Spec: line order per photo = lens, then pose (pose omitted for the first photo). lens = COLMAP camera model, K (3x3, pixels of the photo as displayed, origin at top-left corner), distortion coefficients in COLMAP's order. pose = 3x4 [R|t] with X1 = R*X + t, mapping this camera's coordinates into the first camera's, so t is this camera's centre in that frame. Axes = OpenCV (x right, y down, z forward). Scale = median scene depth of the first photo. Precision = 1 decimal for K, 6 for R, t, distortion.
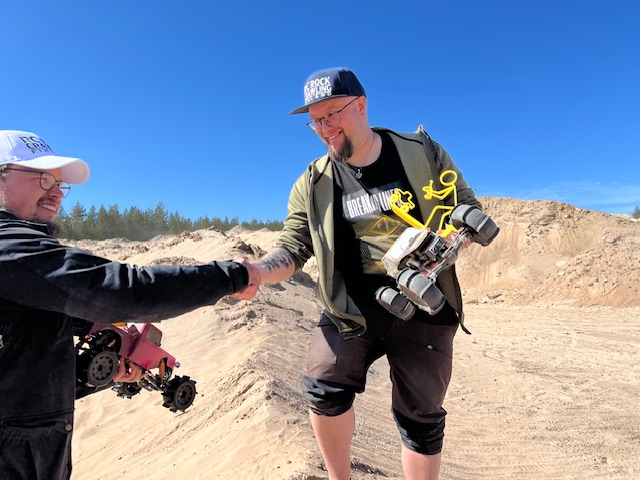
lens RADIAL K [[442.6, 0, 320.7], [0, 442.6, 236.8], [0, 0, 1]] dist [0.071700, -0.071489]
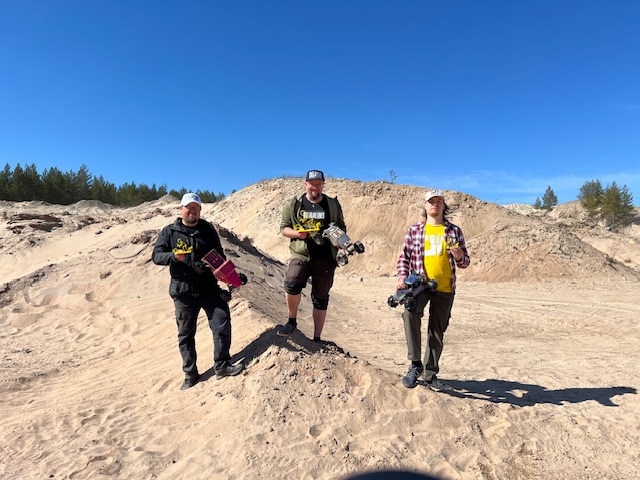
lens RADIAL K [[442.6, 0, 320.7], [0, 442.6, 236.8], [0, 0, 1]] dist [0.071700, -0.071489]
pose [[0.986600, 0.044854, 0.156871, -0.018988], [-0.053763, 0.997145, 0.053019, -0.010628], [-0.154045, -0.060742, 0.986195, -0.142307]]
